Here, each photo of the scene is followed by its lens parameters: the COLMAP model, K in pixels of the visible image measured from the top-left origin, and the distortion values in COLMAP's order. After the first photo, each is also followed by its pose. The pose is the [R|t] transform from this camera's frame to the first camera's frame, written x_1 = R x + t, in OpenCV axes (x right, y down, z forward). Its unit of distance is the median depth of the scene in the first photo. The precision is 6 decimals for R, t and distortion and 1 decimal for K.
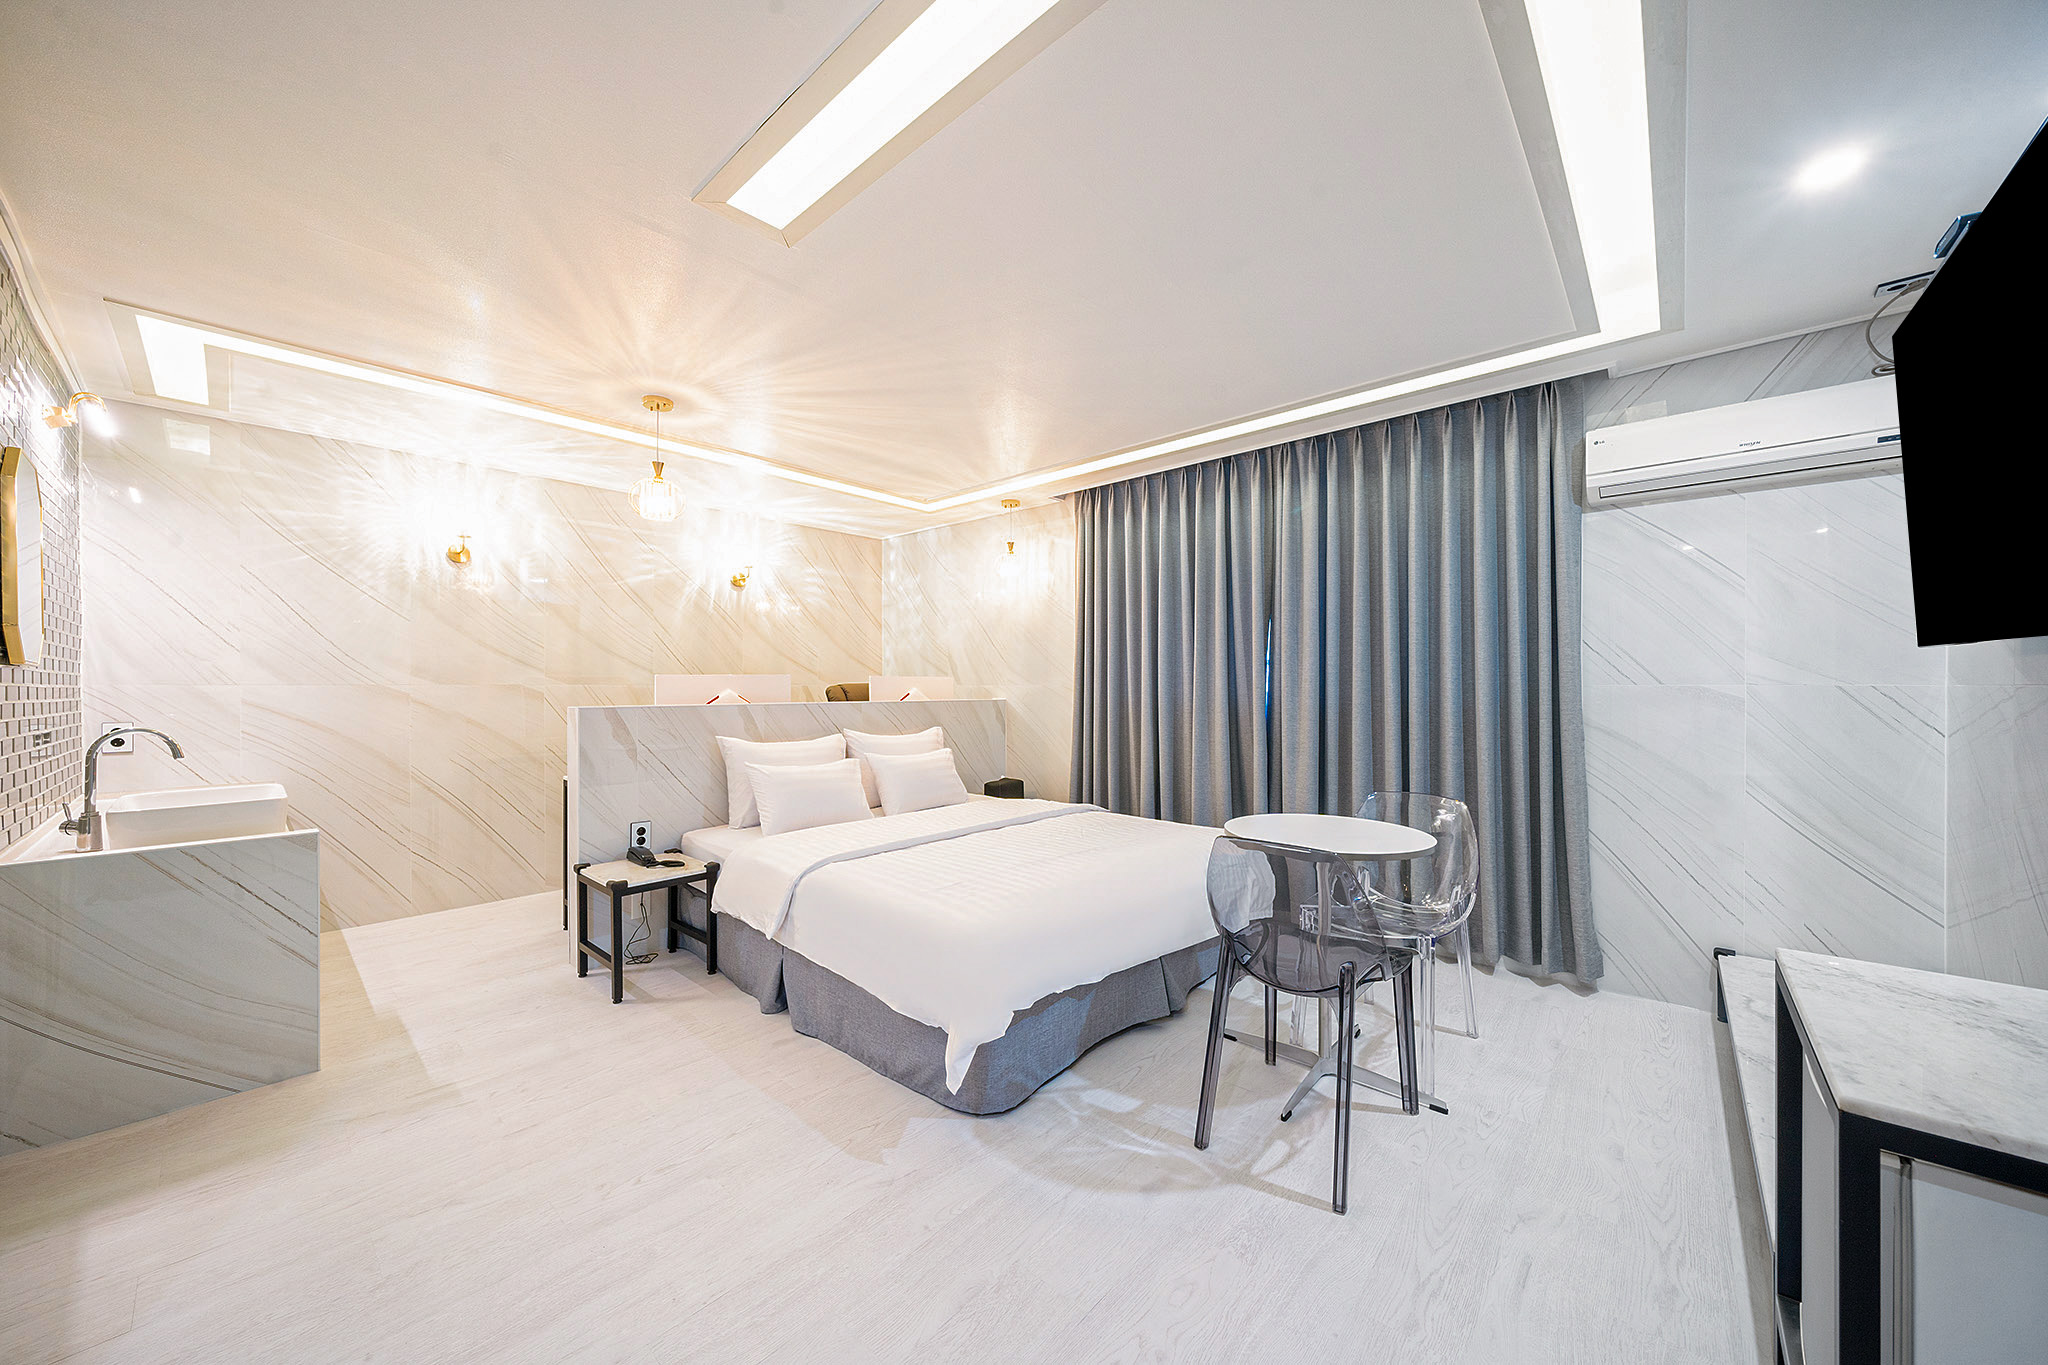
lens RADIAL K [[709.0, 0, 1019.6], [0, 709.0, 683.9], [0, 0, 1]] dist [-0.009570, -0.000072]
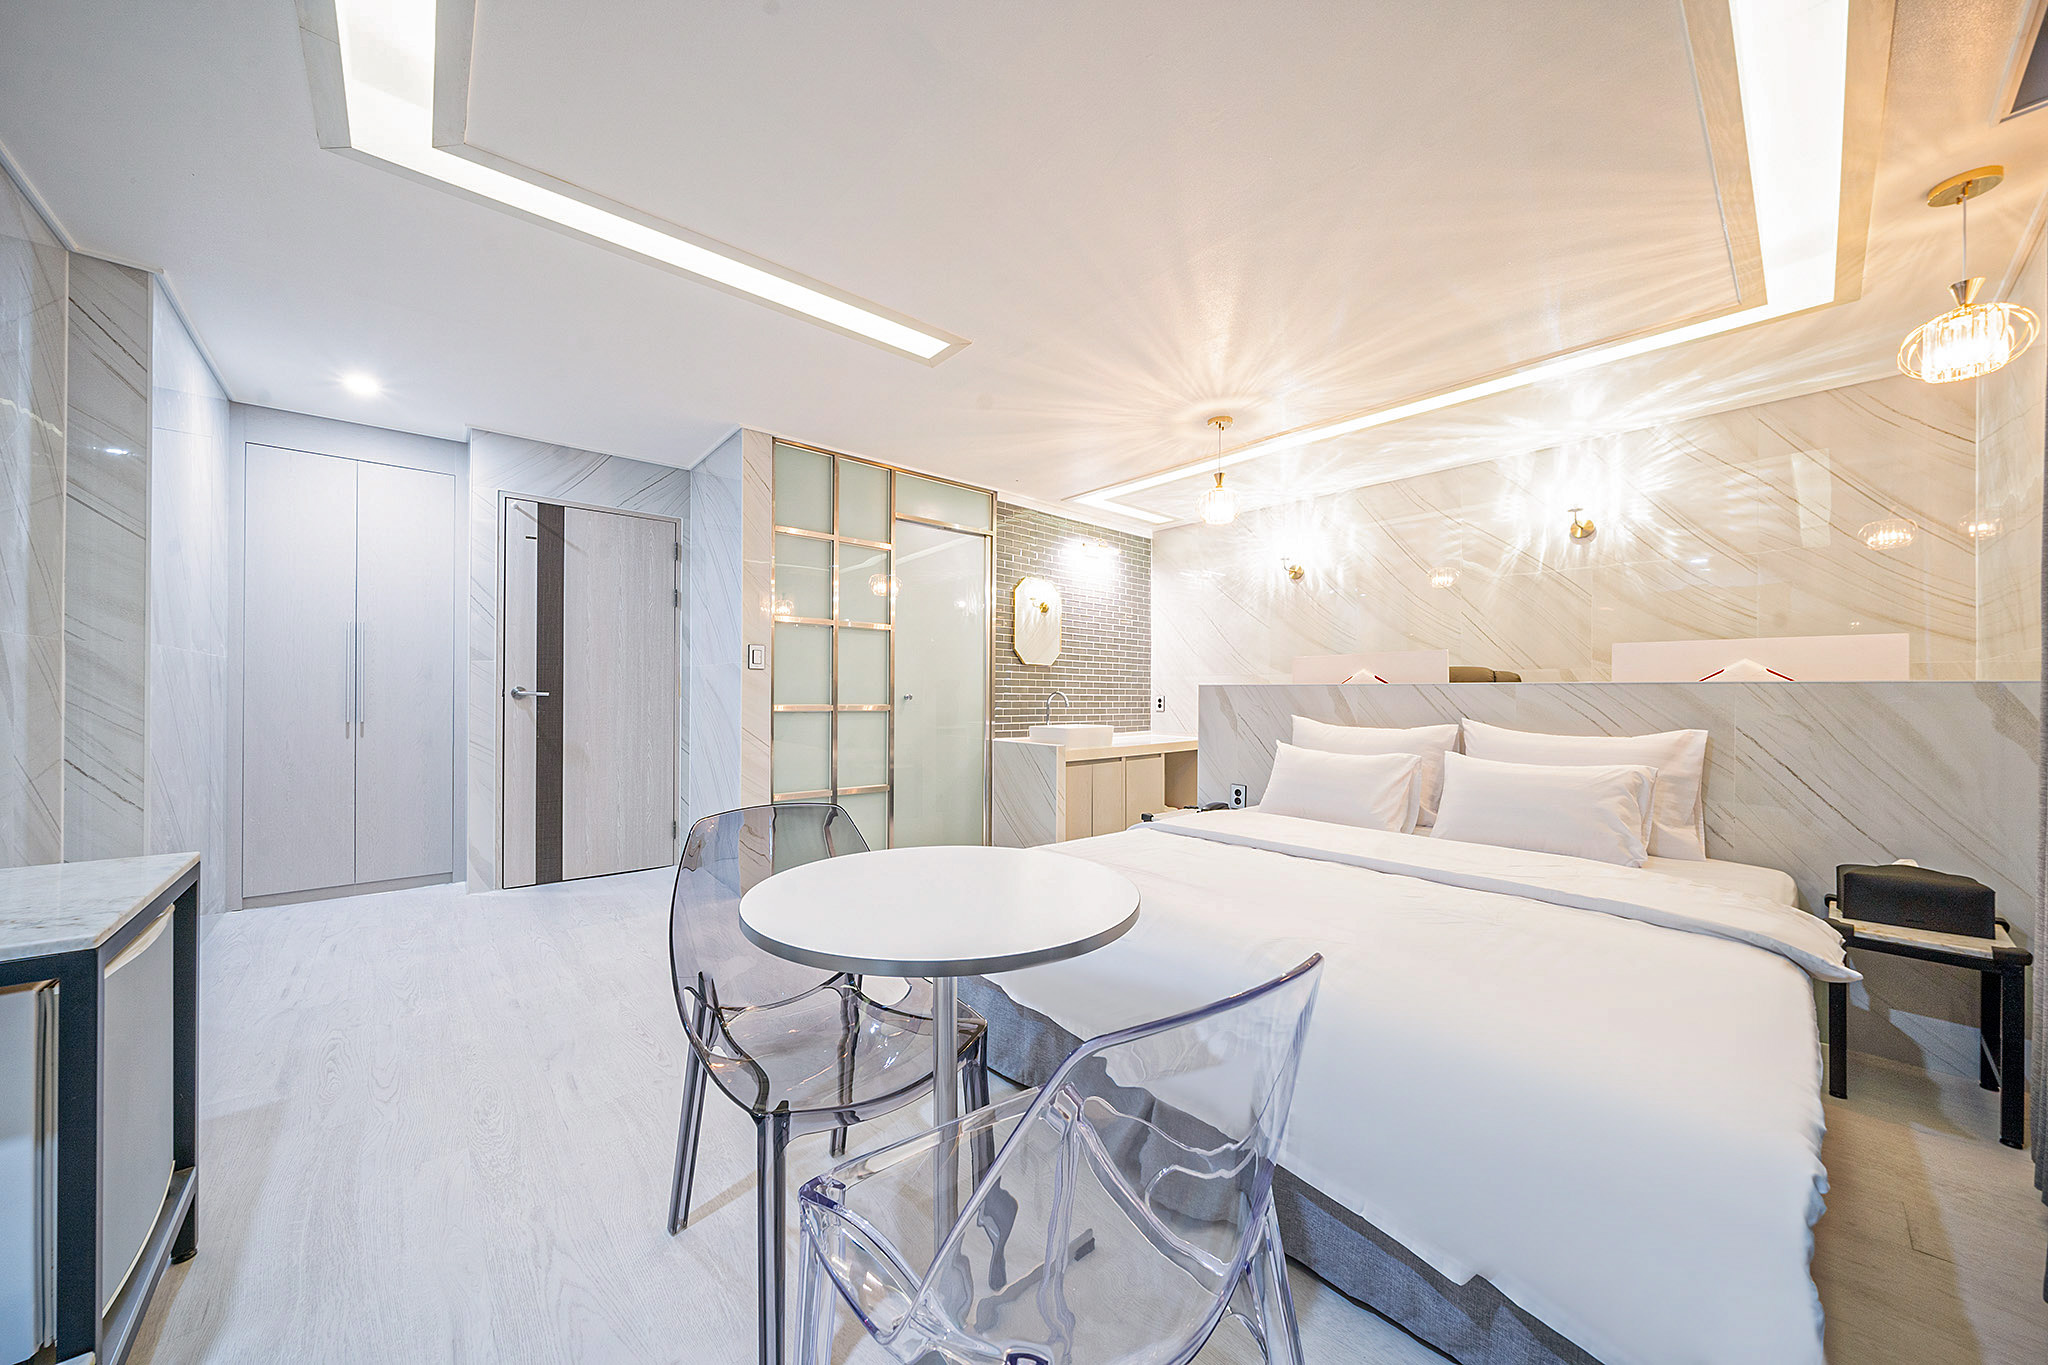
lens RADIAL K [[709.0, 0, 1019.6], [0, 709.0, 683.9], [0, 0, 1]] dist [-0.009570, -0.000072]
pose [[-0.110546, -0.017765, -0.993712, 0.498592], [-0.002883, 0.999842, -0.017554, 0.040116], [0.993867, 0.000924, -0.110580, 0.592886]]
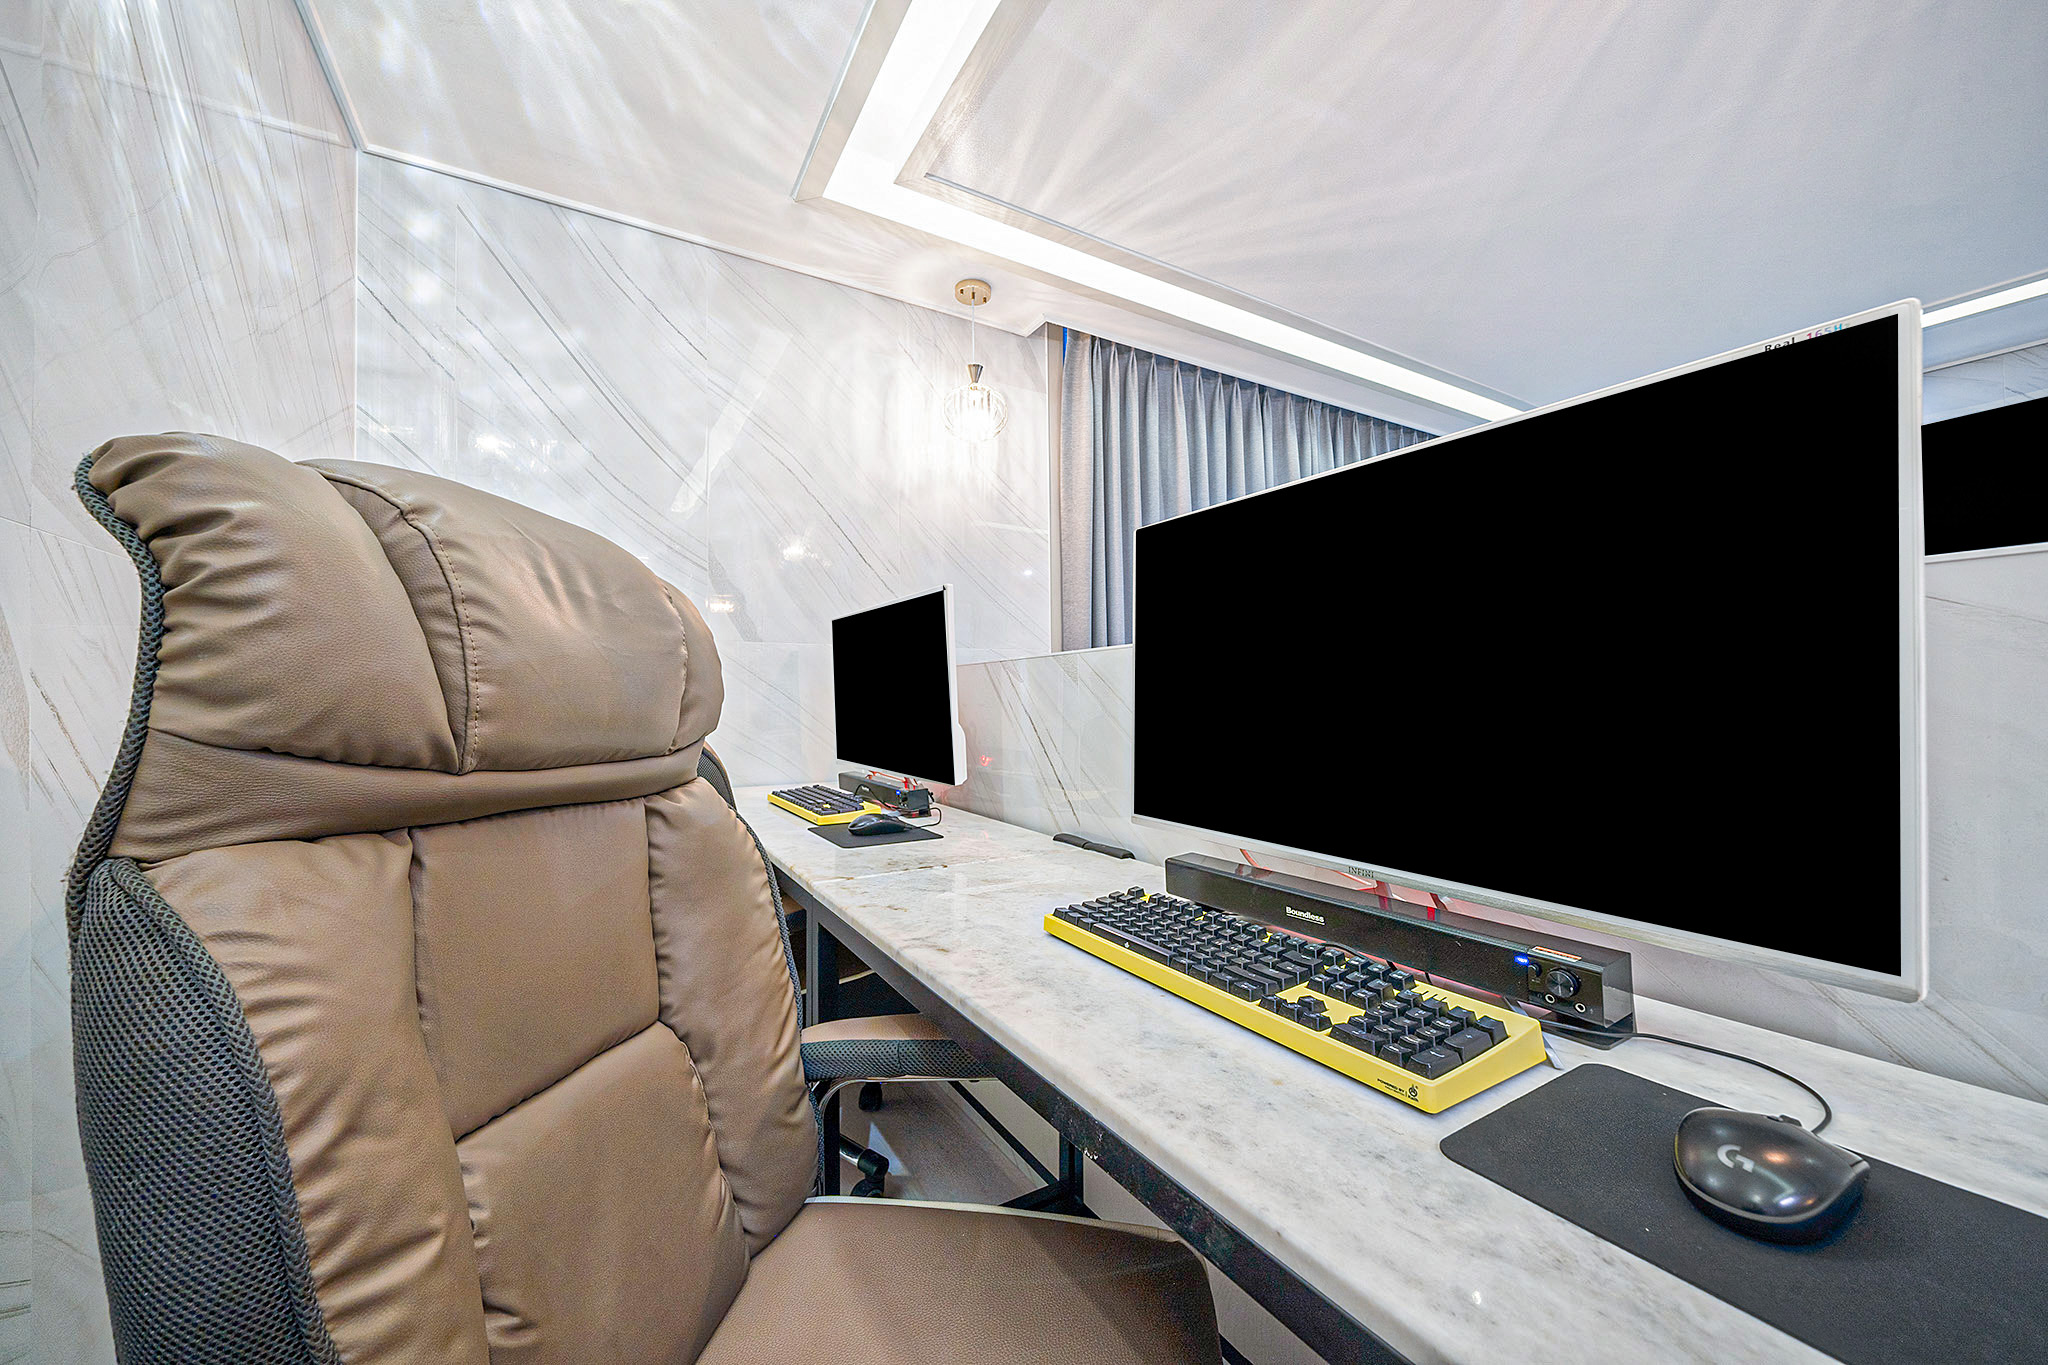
lens RADIAL K [[797.3, 0, 1024.0], [0, 797.3, 682.5], [0, 0, 1]] dist [-0.000997, -0.000096]
pose [[0.317213, 0.026707, 0.947978, -0.611096], [0.000612, 0.999597, -0.028366, 0.047724], [-0.948354, 0.009578, 0.317069, 0.913523]]
